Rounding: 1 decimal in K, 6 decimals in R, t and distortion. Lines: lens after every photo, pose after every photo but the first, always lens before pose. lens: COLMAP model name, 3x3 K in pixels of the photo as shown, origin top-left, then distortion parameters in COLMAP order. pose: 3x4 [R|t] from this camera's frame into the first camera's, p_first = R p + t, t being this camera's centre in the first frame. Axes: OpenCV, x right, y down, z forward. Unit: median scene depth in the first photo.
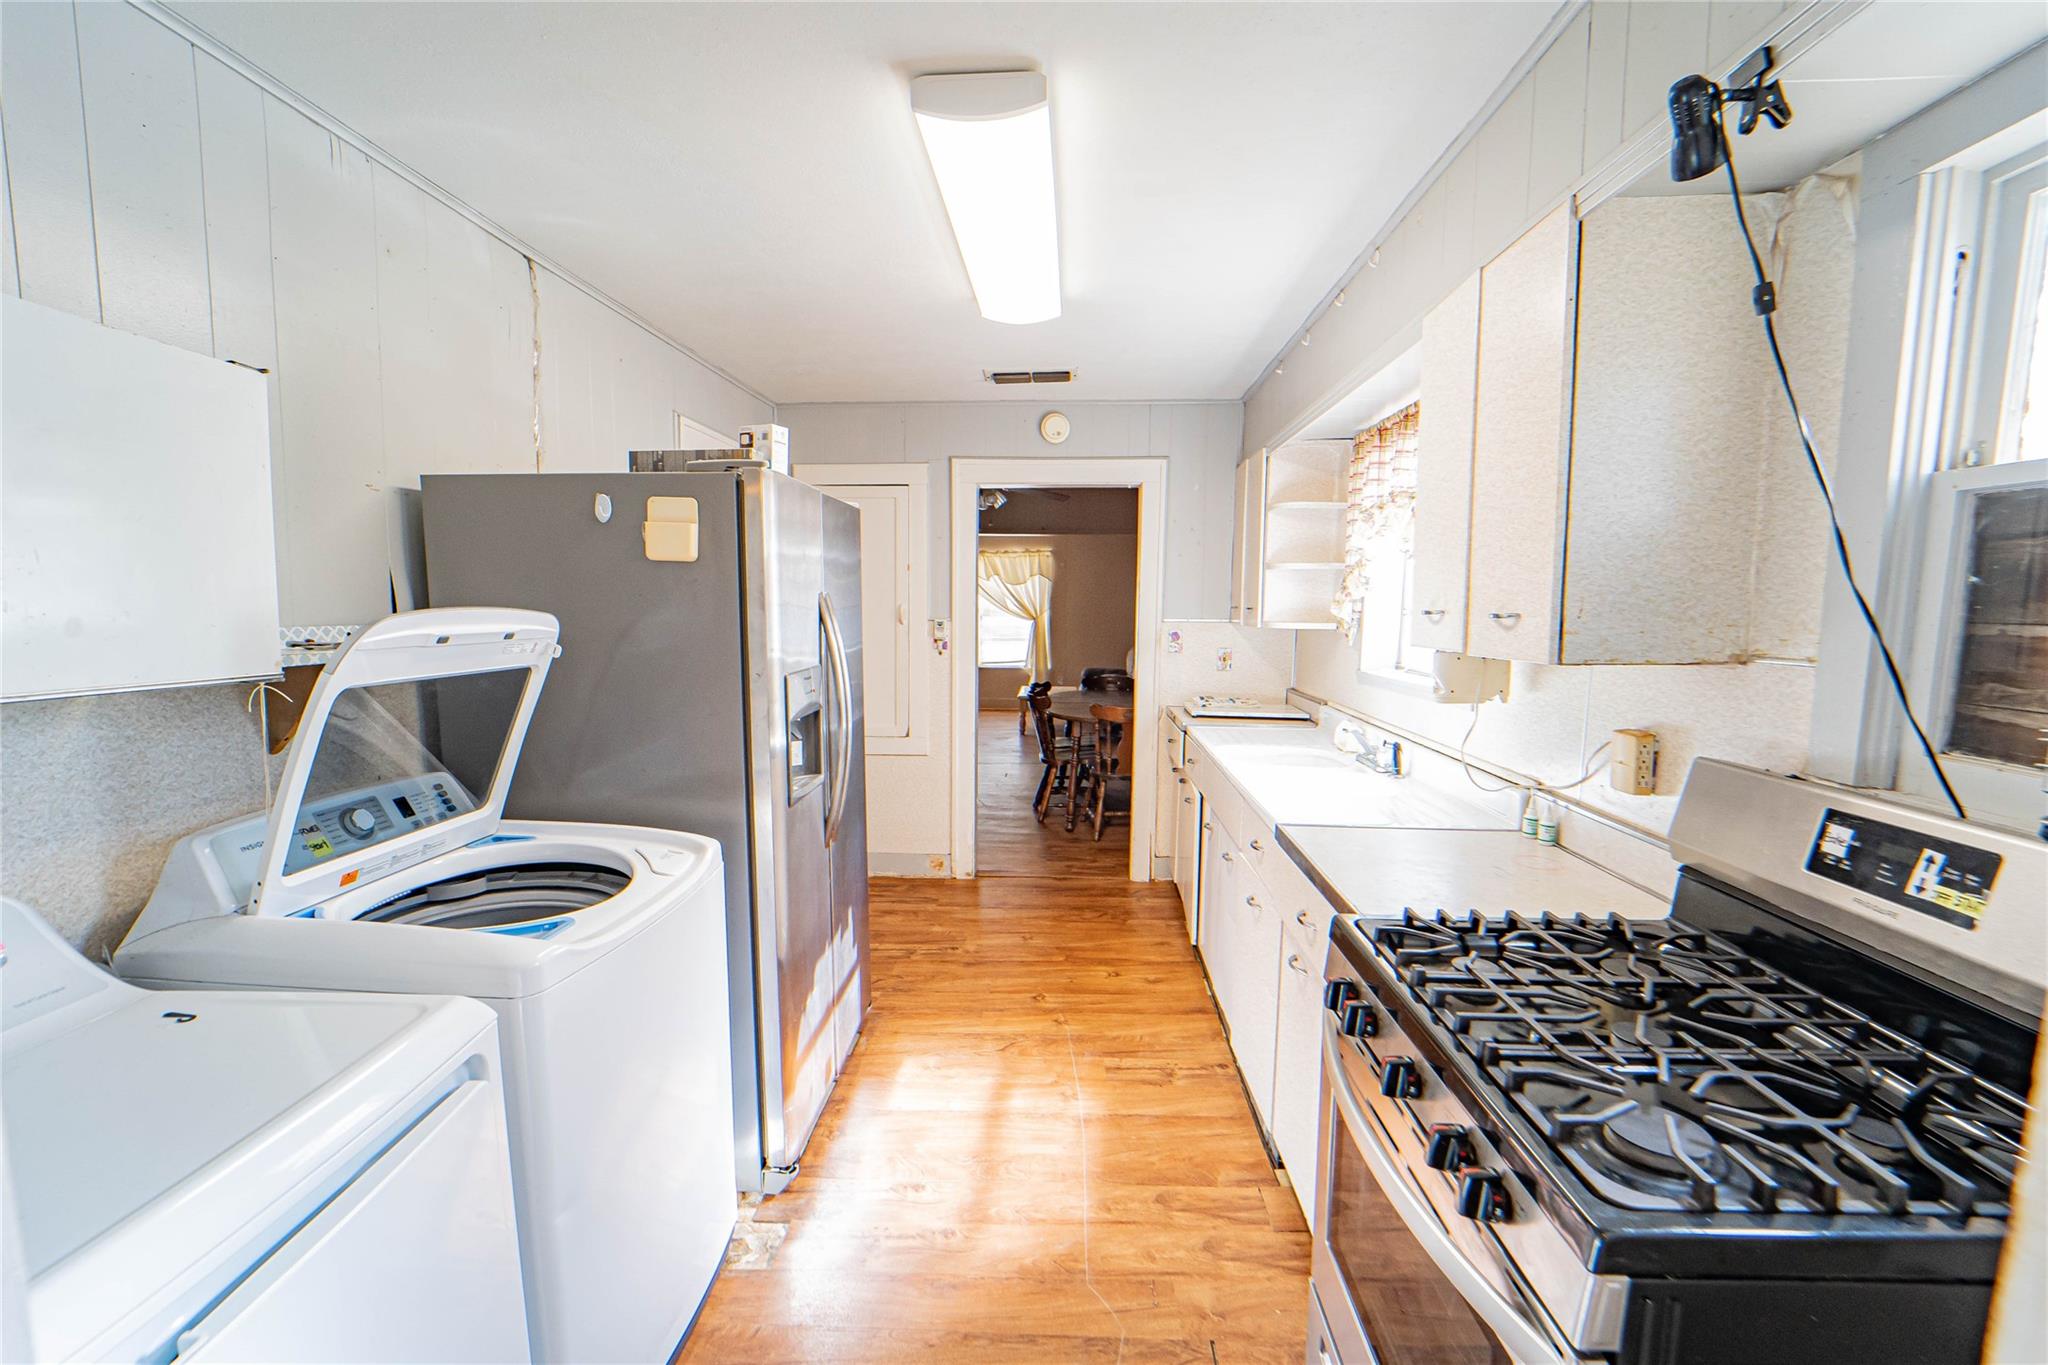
lens RADIAL K [[842.2, 0, 1029.3], [0, 842.2, 688.3], [0, 0, 1]] dist [0.000044, -0.000001]
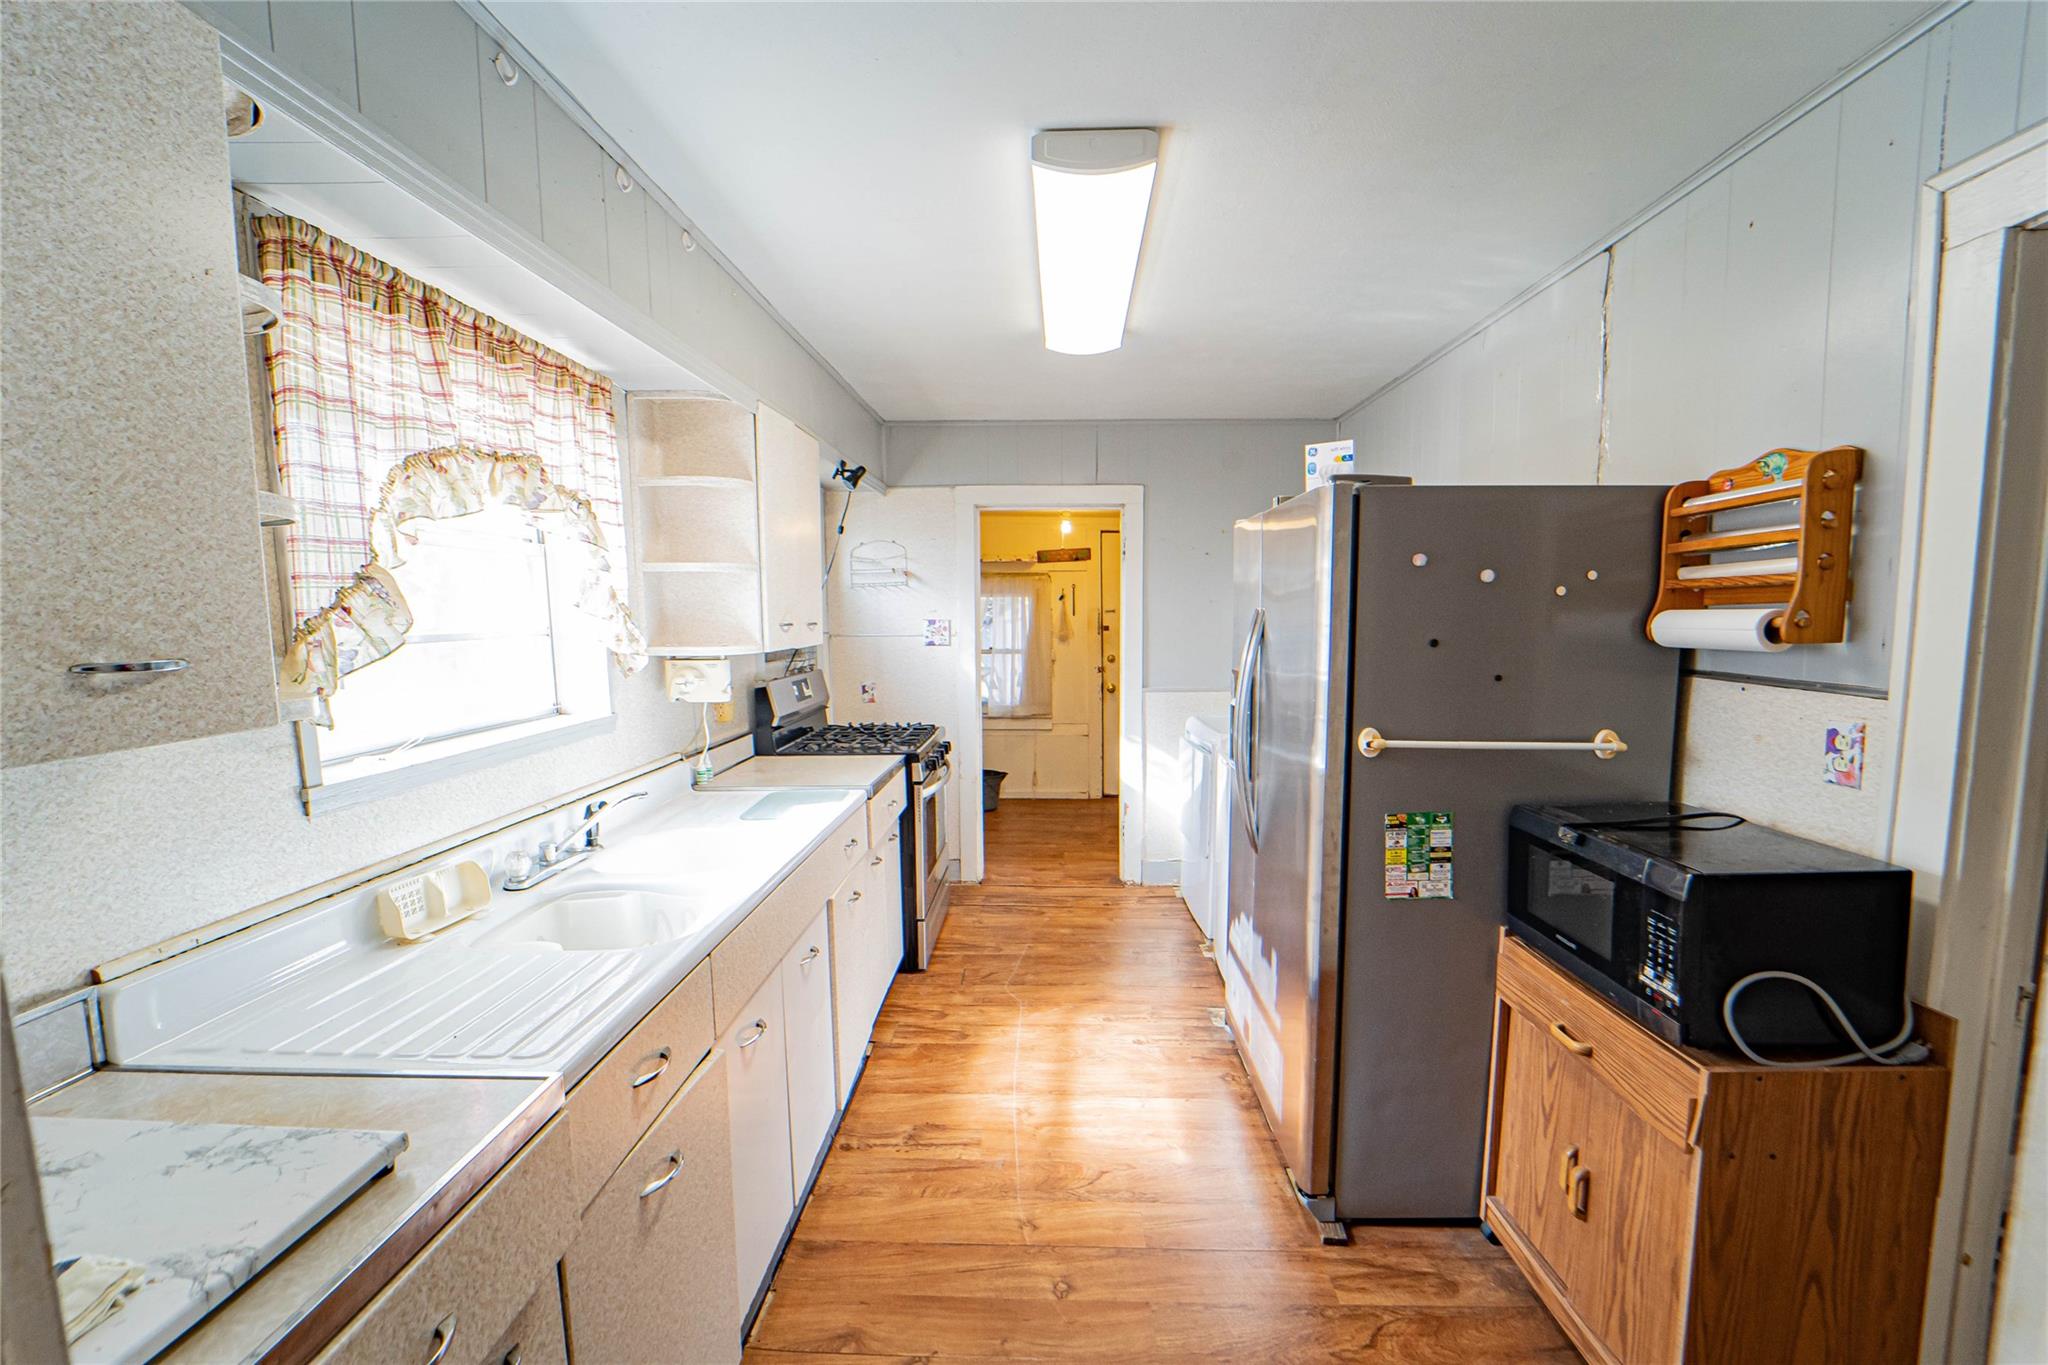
lens RADIAL K [[842.2, 0, 1030.0], [0, 842.2, 695.3], [0, 0, 1]] dist [0.000044, -0.000001]
pose [[-0.999882, 0.002317, -0.015215, 0.056763], [-0.000746, 0.980141, 0.198302, -0.210414], [0.015372, 0.198290, -0.980023, 1.978829]]
